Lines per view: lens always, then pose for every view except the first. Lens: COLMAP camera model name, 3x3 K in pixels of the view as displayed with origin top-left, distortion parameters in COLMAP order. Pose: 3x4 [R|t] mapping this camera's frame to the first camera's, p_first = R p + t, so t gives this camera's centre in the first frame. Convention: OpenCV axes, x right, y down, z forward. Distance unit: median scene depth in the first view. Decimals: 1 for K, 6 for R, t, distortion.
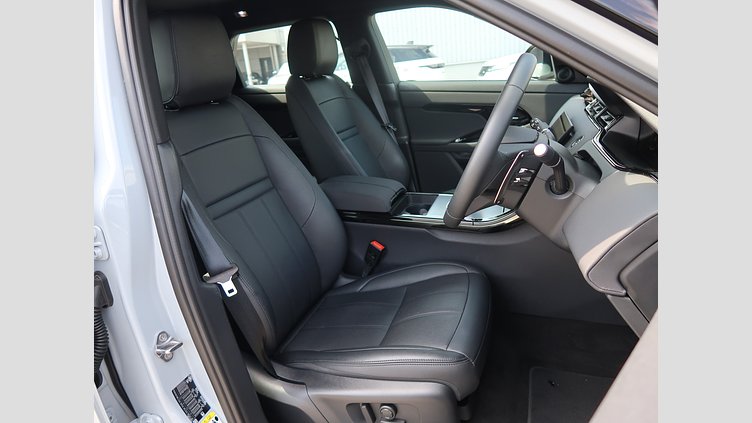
lens RADIAL K [[431.5, 0, 376.9], [0, 431.5, 210.8], [0, 0, 1]] dist [-0.013507, -0.001108]
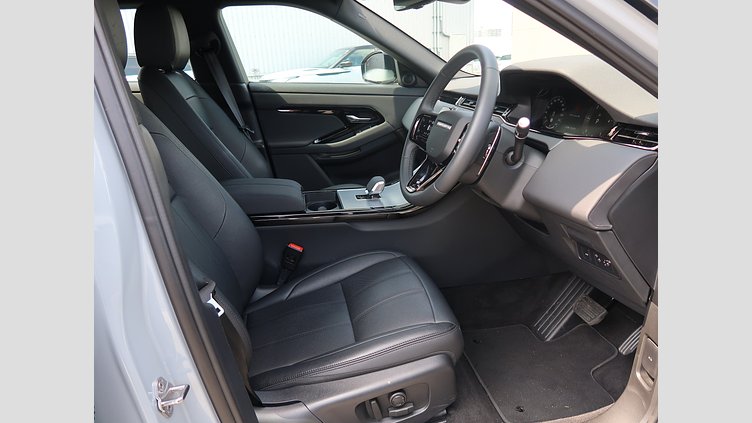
lens RADIAL K [[431.5, 0, 375.0], [0, 431.5, 209.9], [0, 0, 1]] dist [-0.013507, -0.001108]
pose [[0.867786, -0.105060, 0.485705, -0.229833], [0.123745, 0.992293, -0.006452, 0.021004], [-0.481284, 0.065703, 0.874099, 0.072369]]
